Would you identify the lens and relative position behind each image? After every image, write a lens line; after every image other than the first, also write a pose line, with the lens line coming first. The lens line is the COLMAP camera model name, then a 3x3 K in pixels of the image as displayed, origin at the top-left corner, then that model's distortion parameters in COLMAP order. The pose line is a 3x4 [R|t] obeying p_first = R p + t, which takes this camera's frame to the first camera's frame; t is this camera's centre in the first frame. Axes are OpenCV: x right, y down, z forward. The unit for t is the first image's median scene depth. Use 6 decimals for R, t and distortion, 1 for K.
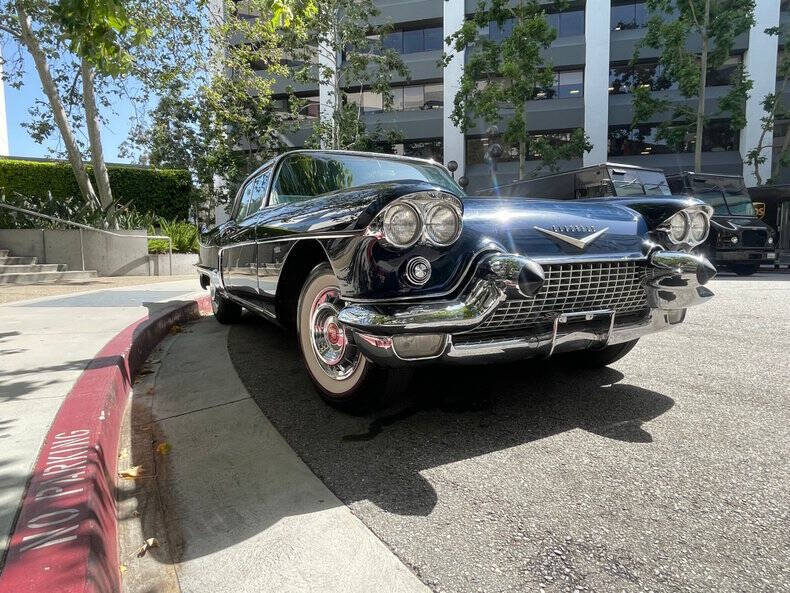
lens RADIAL K [[498.5, 0, 395.0], [0, 498.5, 296.5], [0, 0, 1]] dist [-0.006669, -0.002409]
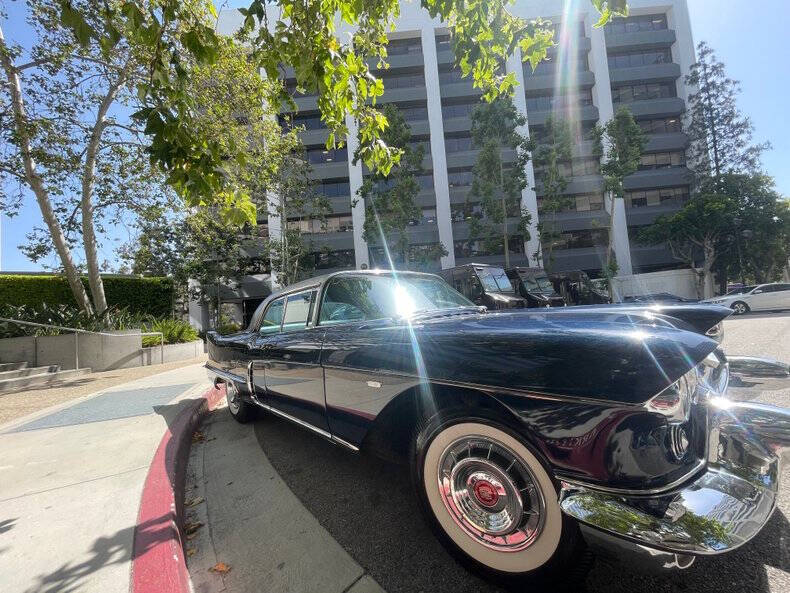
lens RADIAL K [[321.4, 0, 395.0], [0, 321.4, 296.5], [0, 0, 1]] dist [-0.000404, -0.000043]
pose [[0.969728, -0.056767, 0.237499, -0.062617], [0.093934, 0.984481, -0.148232, -0.029124], [-0.225398, 0.166054, 0.960011, 0.073293]]
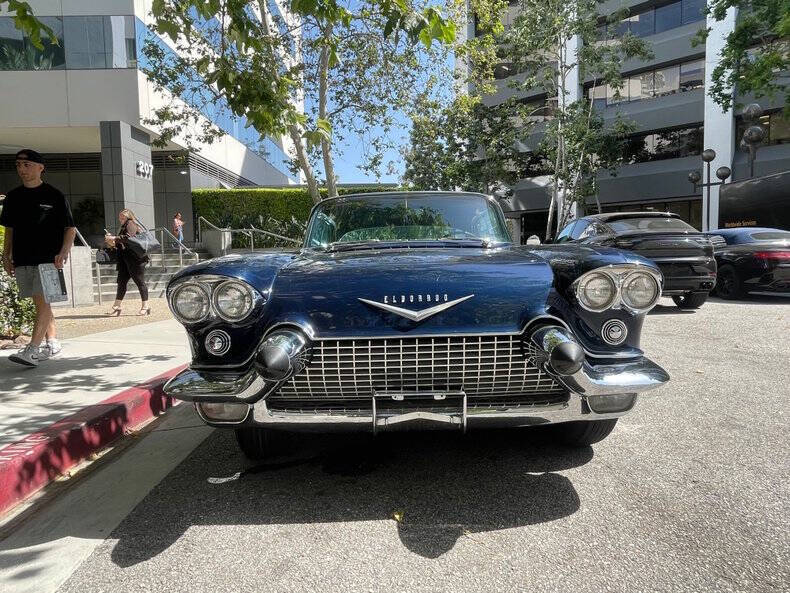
lens RADIAL K [[498.5, 0, 395.0], [0, 498.5, 296.5], [0, 0, 1]] dist [-0.006669, -0.002409]
pose [[0.876565, 0.029700, -0.480365, 0.112006], [-0.032266, 0.999475, 0.002918, -0.020738], [0.480200, 0.012941, 0.877064, 0.027475]]
